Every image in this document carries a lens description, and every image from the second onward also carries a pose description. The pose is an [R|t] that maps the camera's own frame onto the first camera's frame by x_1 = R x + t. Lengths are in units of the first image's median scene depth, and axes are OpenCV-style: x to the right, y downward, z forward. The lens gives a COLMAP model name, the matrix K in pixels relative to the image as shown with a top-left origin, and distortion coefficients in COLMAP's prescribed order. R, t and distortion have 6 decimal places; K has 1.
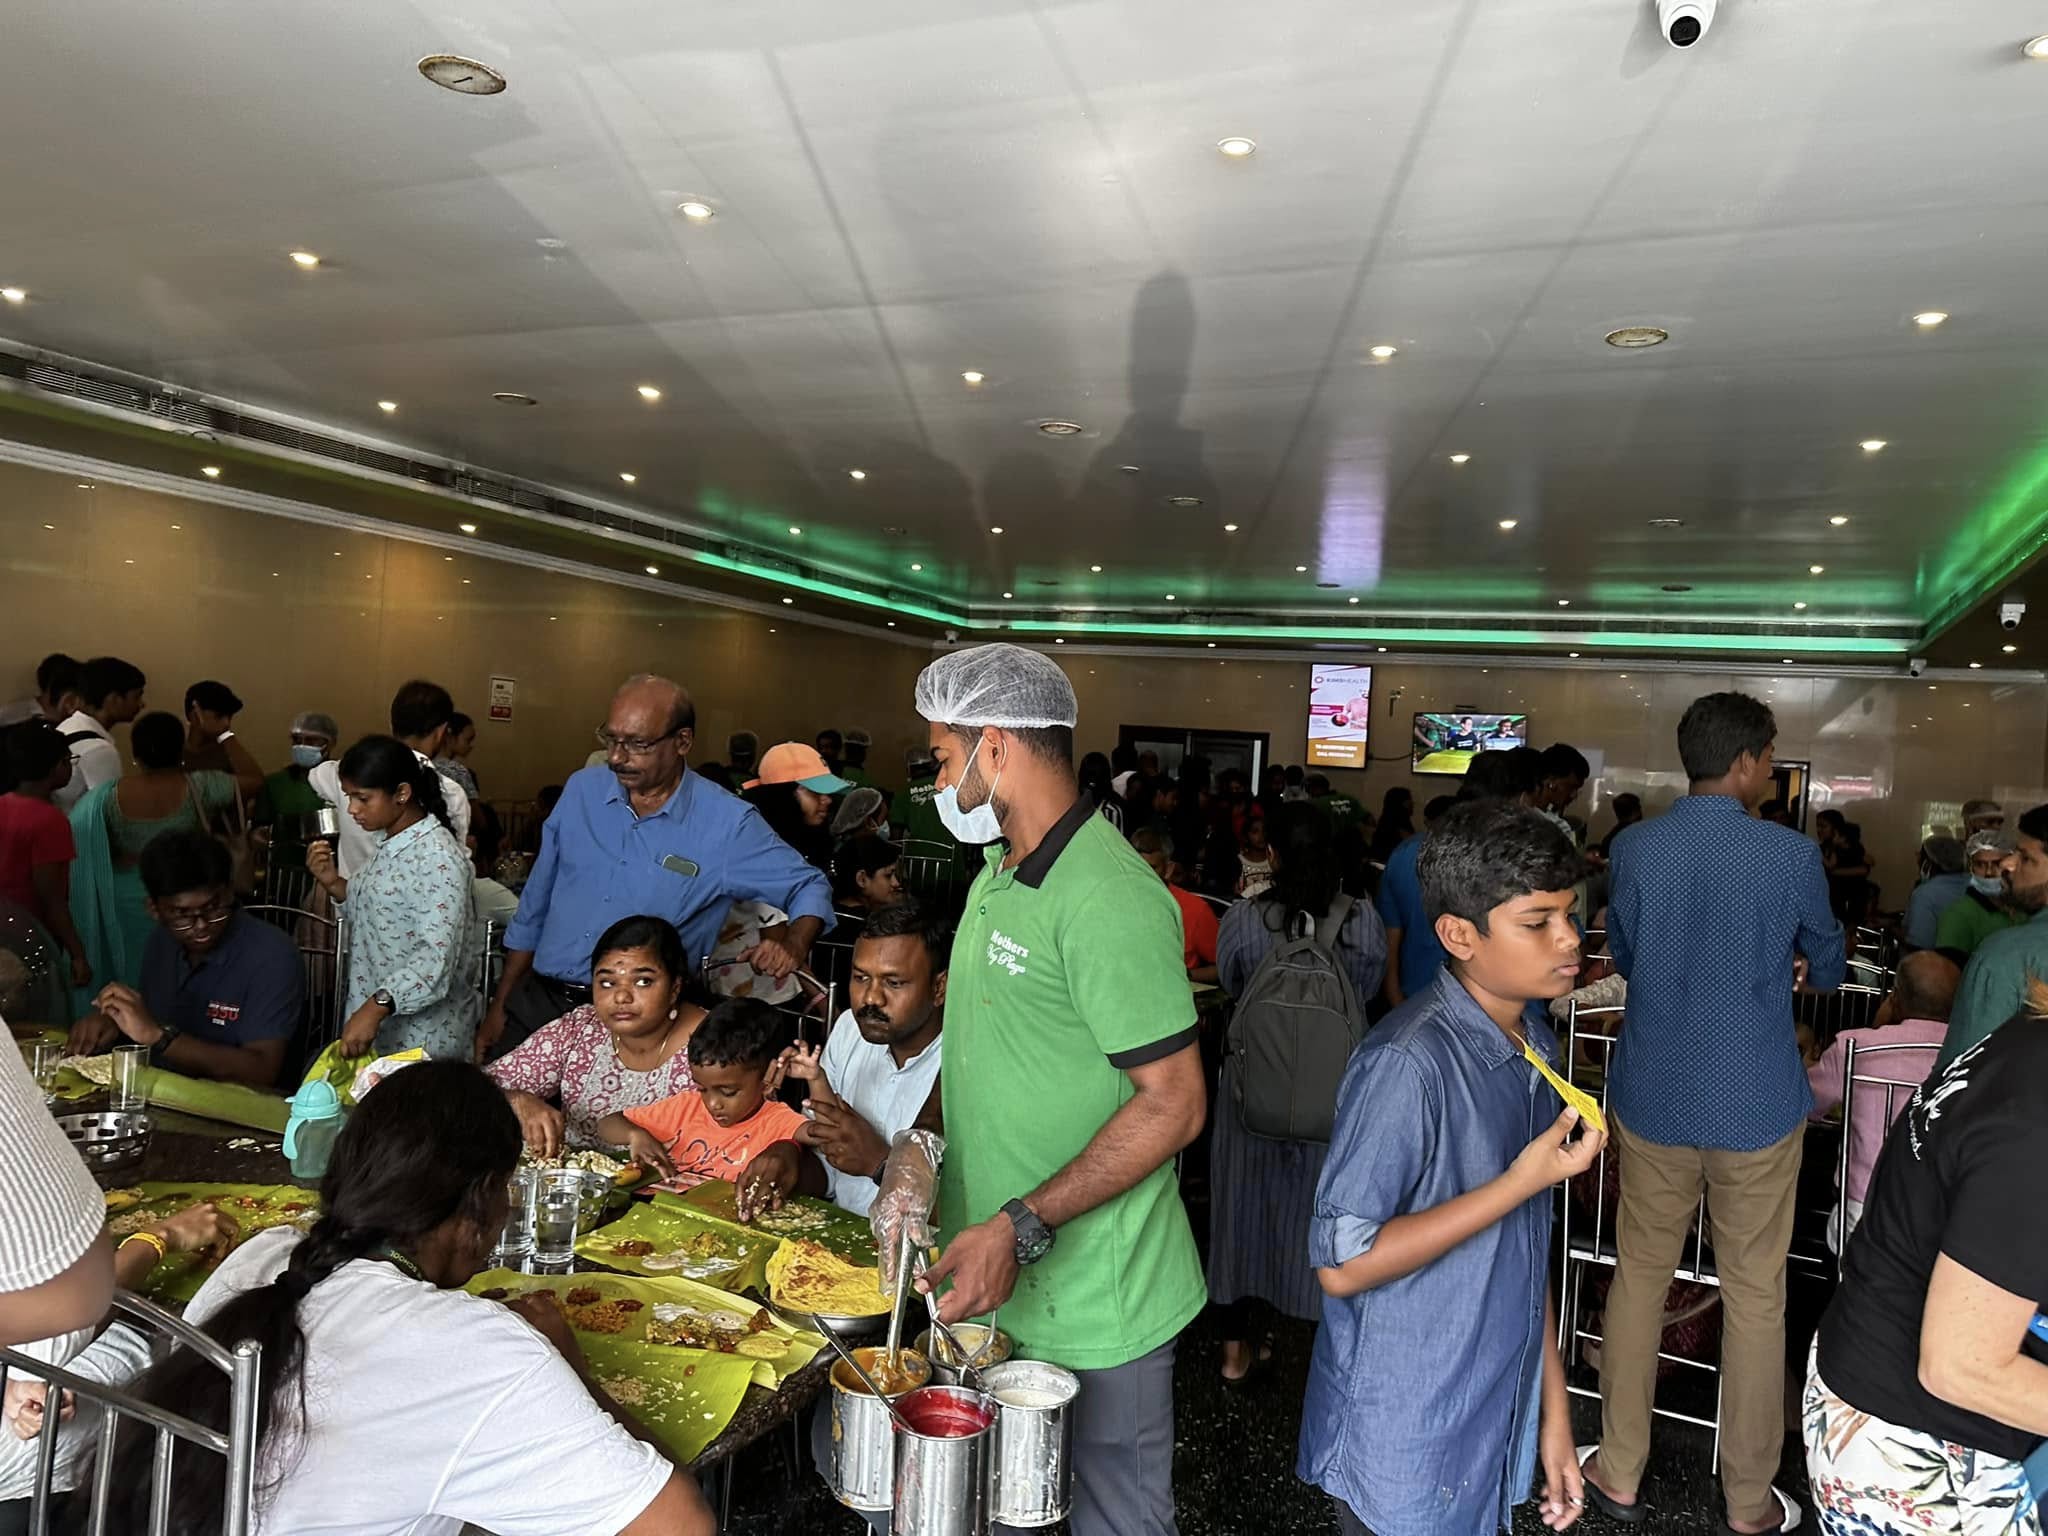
lens RADIAL K [[1488.7, 0, 1024.0], [0, 1488.7, 768.0], [0, 0, 1]] dist [0.083131, -0.110684]
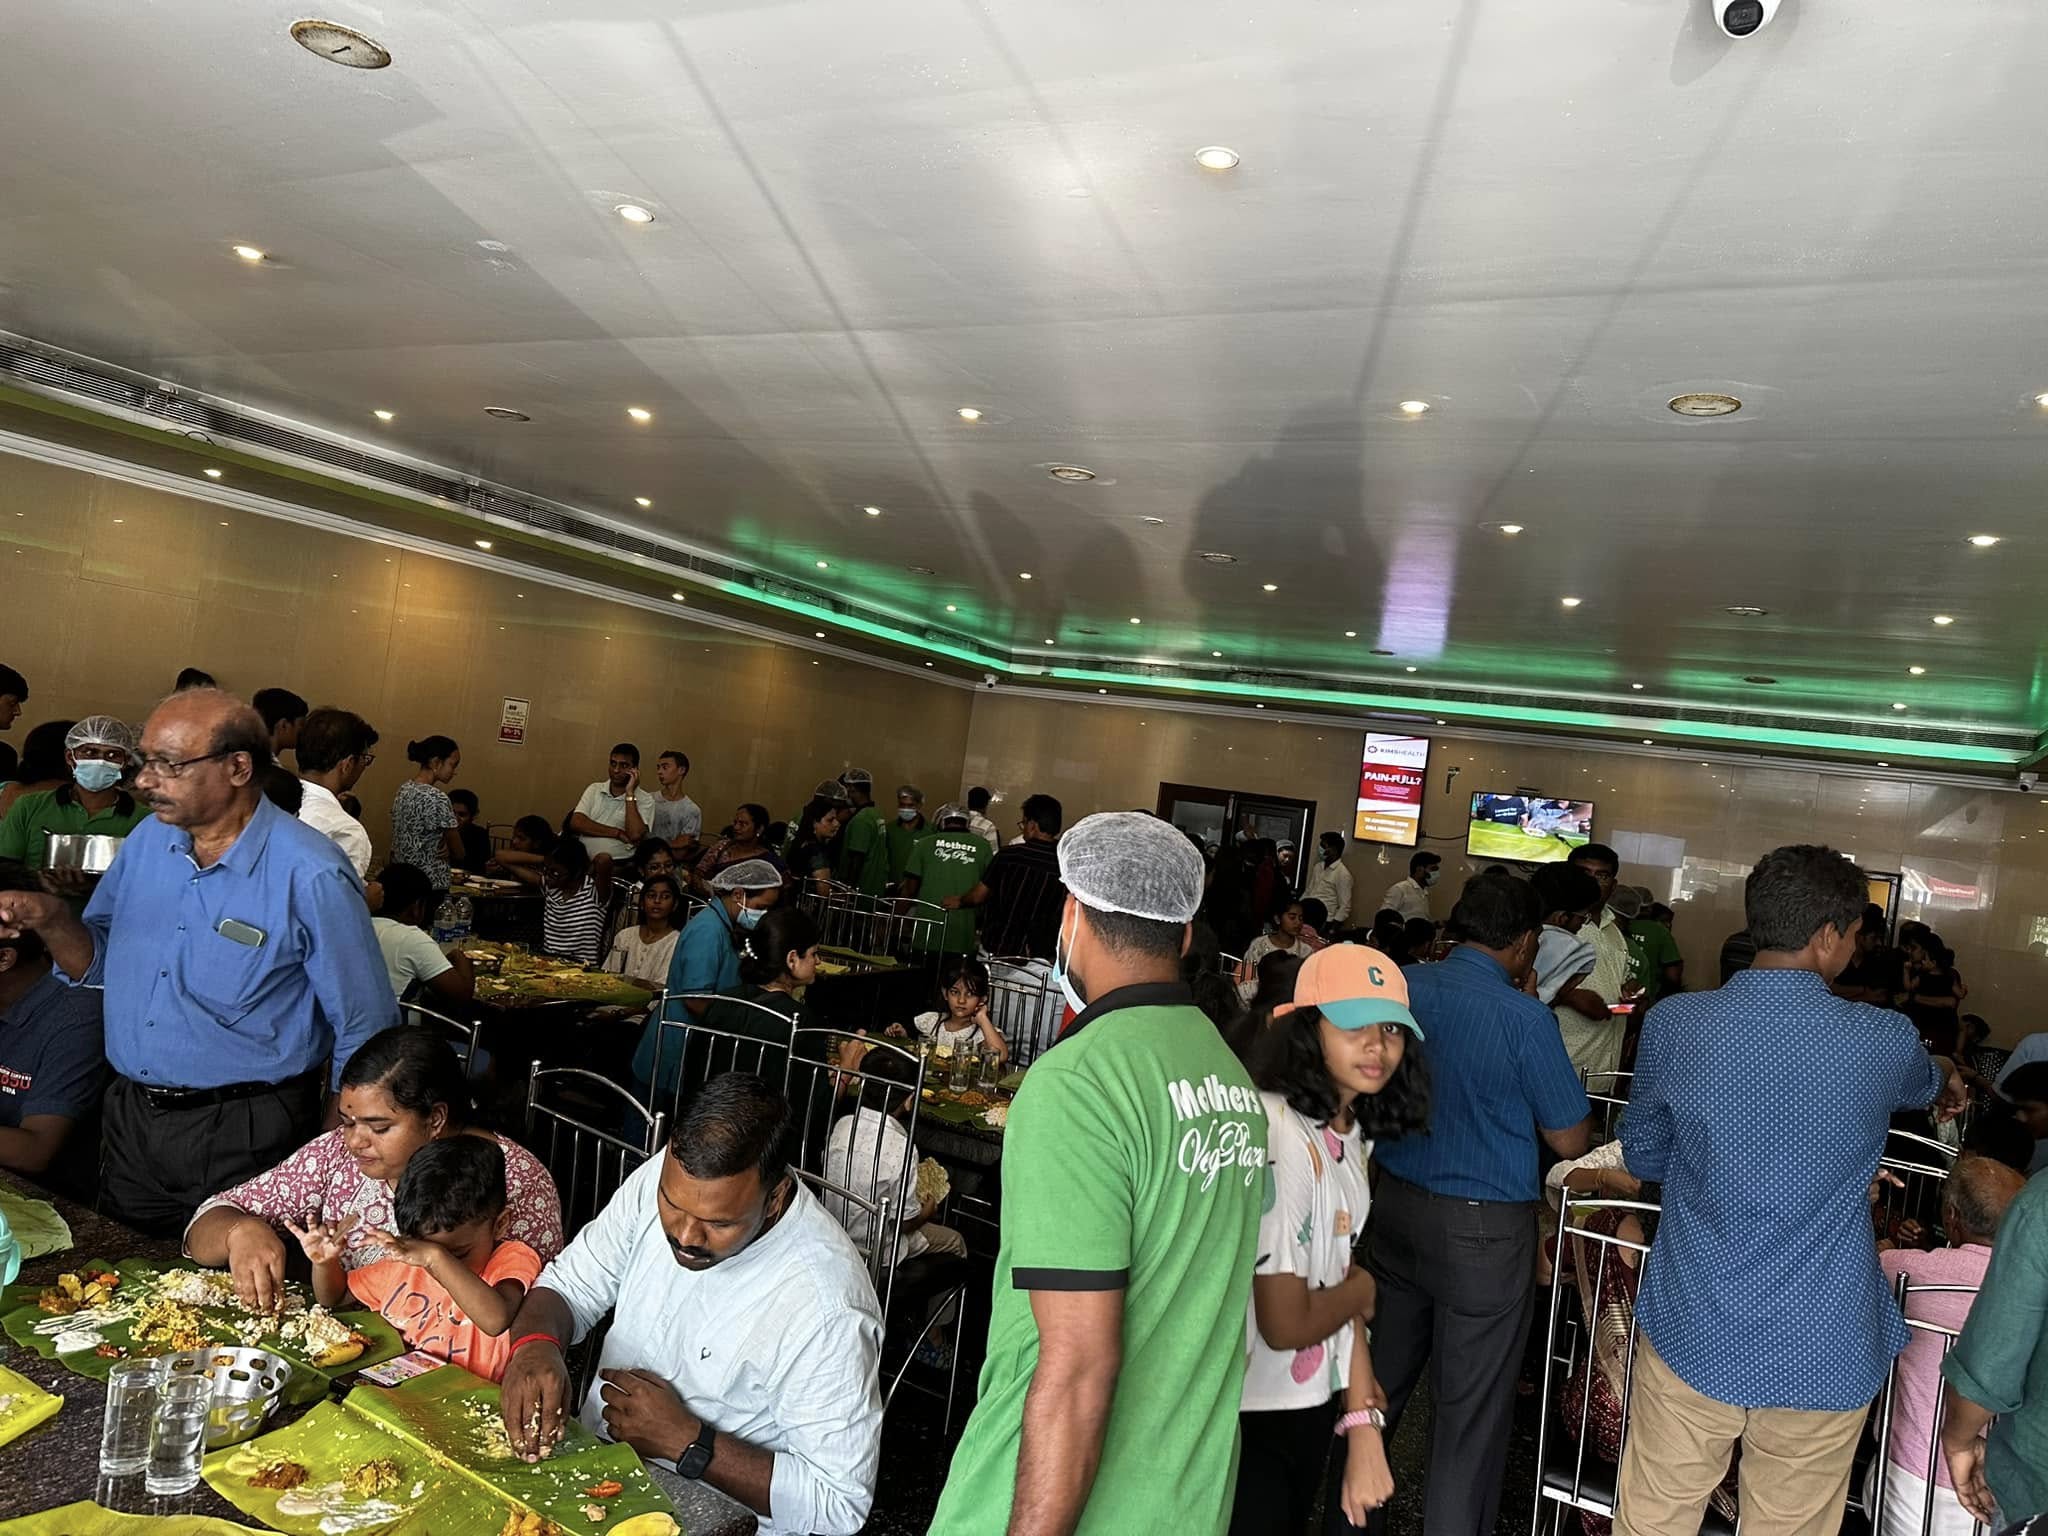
lens RADIAL K [[1444.4, 0, 1024.0], [0, 1444.4, 768.0], [0, 0, 1]] dist [0.077902, -0.089239]
pose [[0.995519, 0.065029, -0.068654, 0.073908], [-0.066334, 0.997654, -0.016903, -0.030468], [0.067394, 0.021381, 0.997497, 0.114487]]
